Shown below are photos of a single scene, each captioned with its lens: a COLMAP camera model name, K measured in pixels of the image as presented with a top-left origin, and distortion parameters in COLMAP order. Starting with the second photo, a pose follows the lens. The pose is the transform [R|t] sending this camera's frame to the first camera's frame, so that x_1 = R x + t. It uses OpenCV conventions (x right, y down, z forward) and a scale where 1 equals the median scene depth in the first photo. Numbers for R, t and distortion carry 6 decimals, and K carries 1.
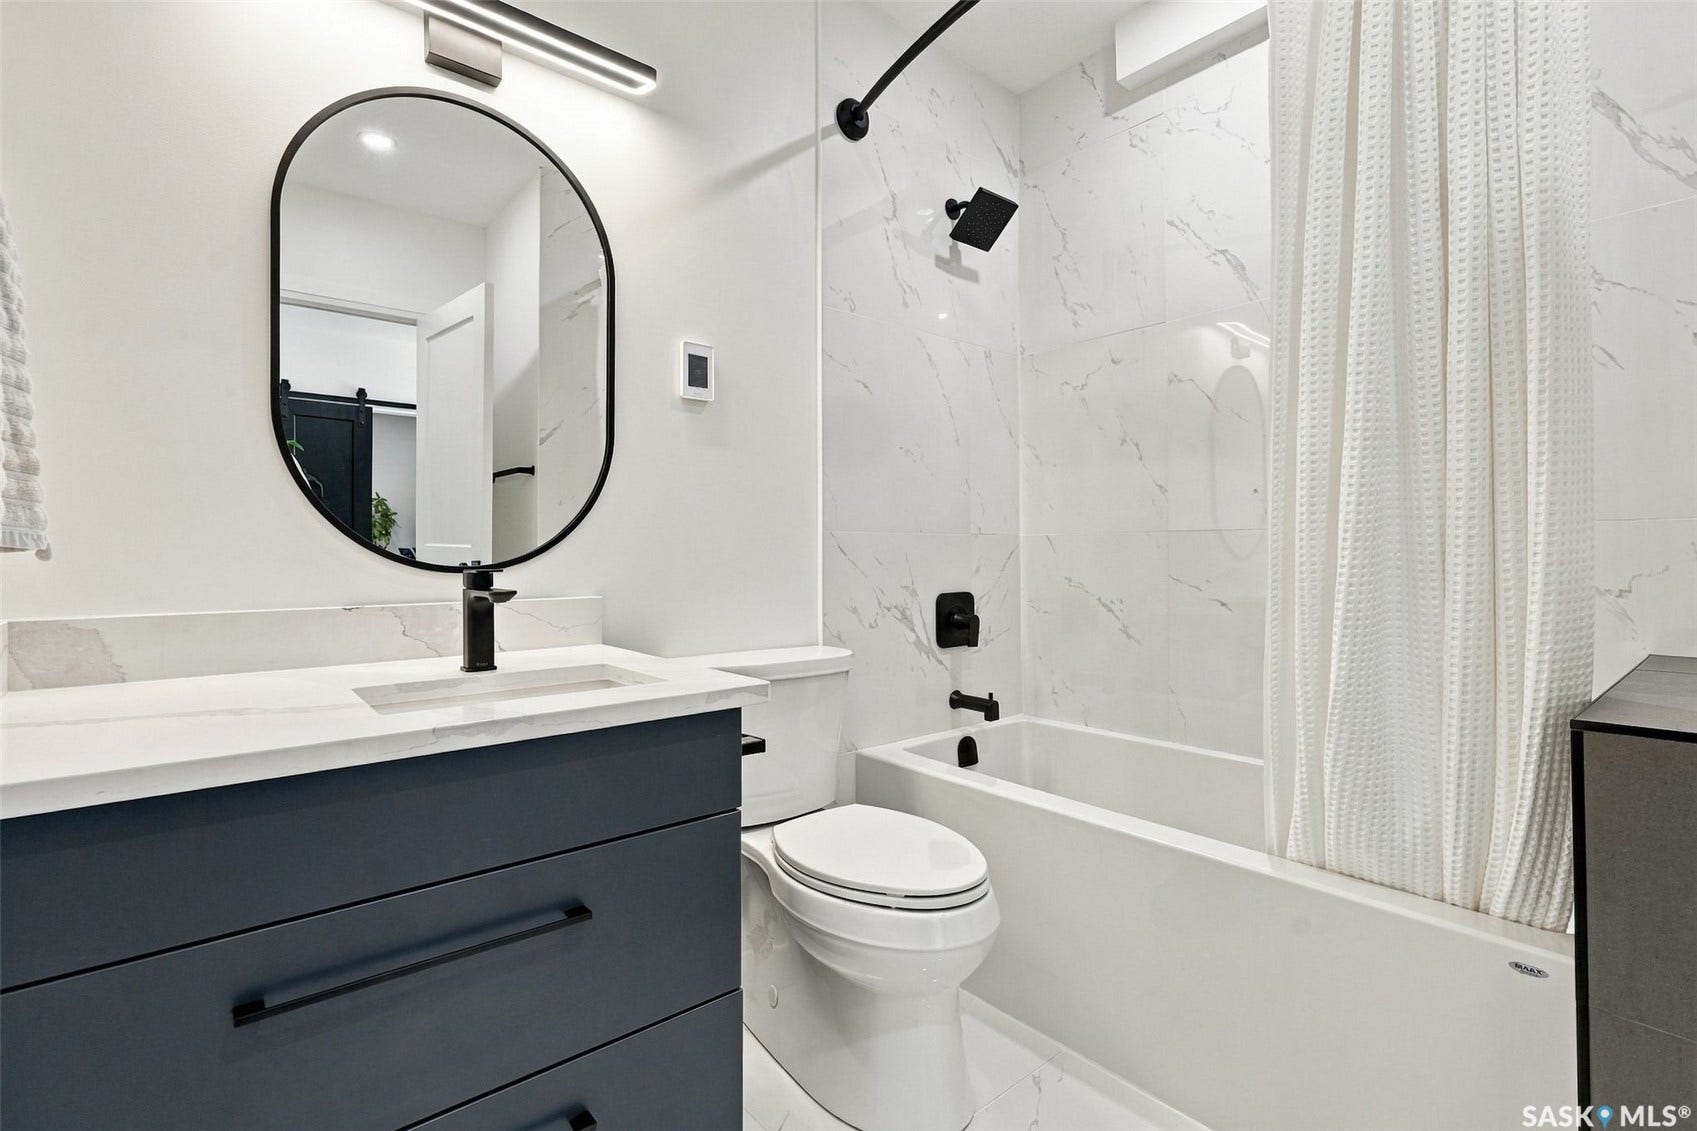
lens RADIAL K [[776.4, 0, 849.9], [0, 776.4, 551.8], [0, 0, 1]] dist [0.000632, 0.000714]
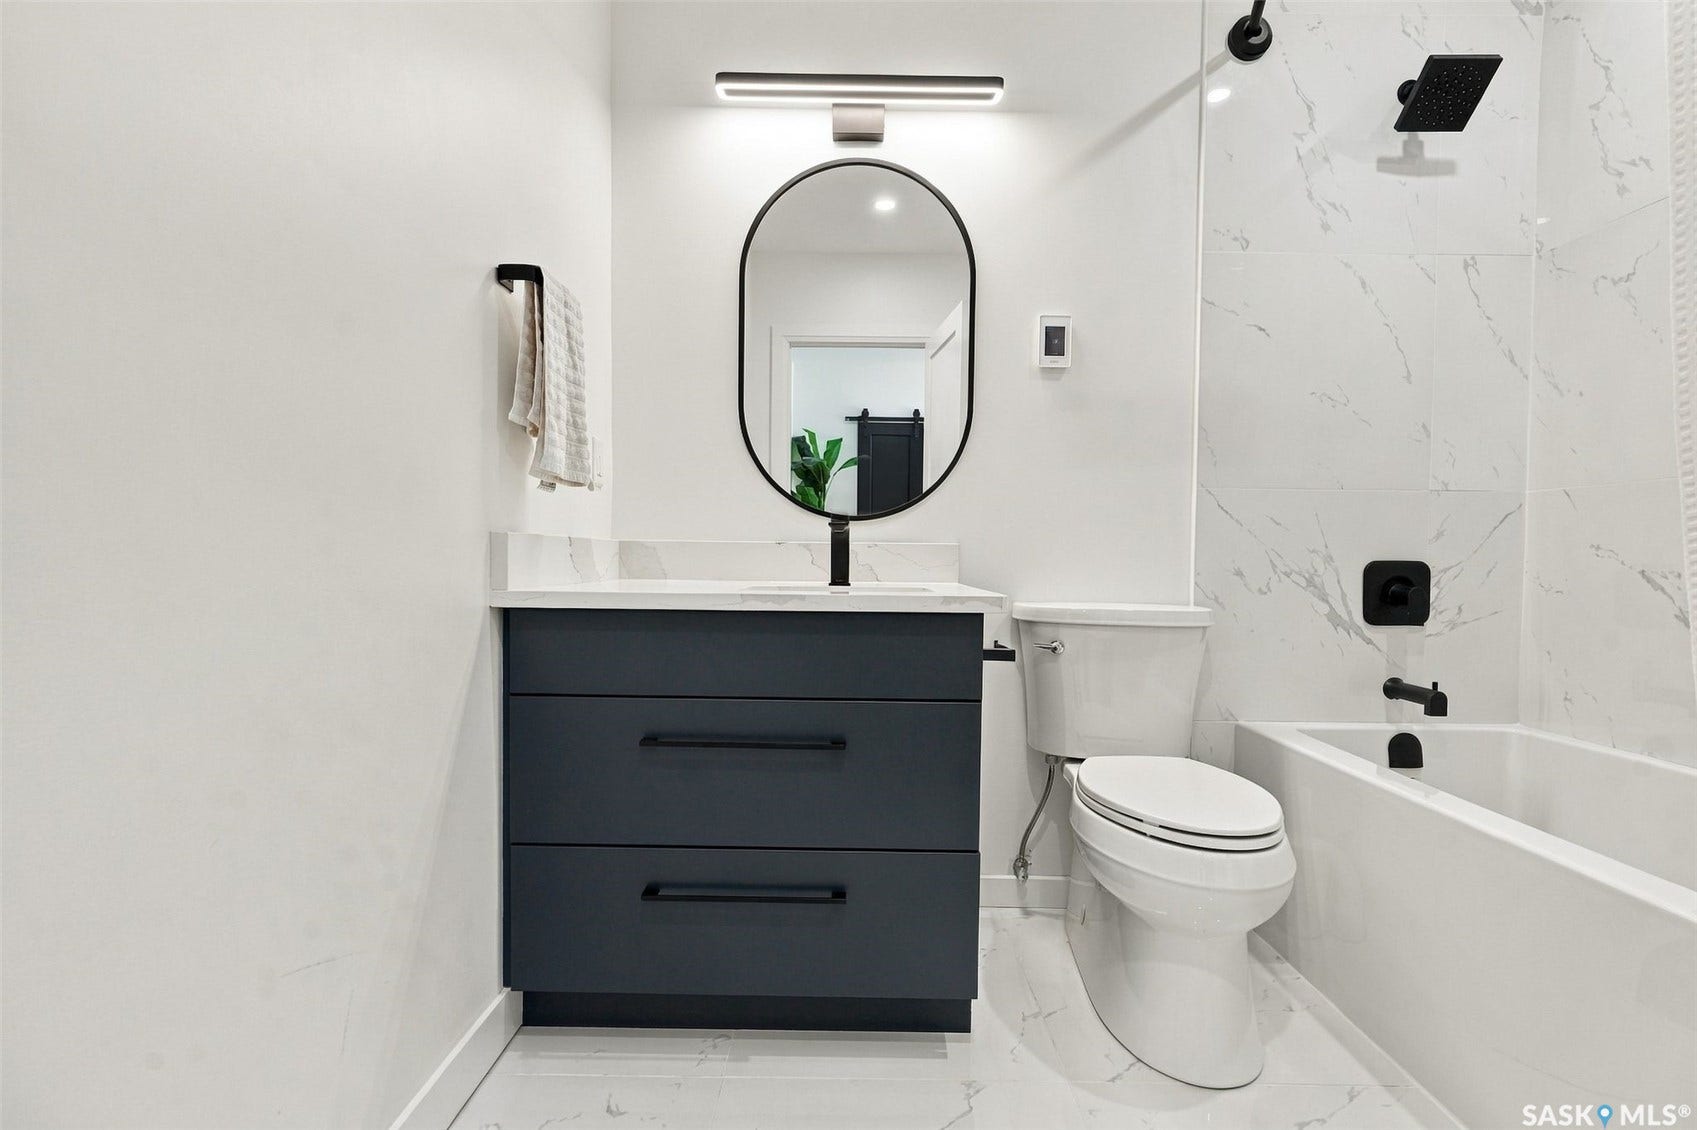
lens RADIAL K [[756.6, 0, 846.7], [0, 756.6, 575.3], [0, 0, 1]] dist [0.003780, 0.000168]
pose [[0.768724, 0.030967, -0.638831, 0.215858], [-0.012408, 0.999361, 0.033513, 0.051307], [0.639461, -0.017836, 0.768617, -0.006550]]
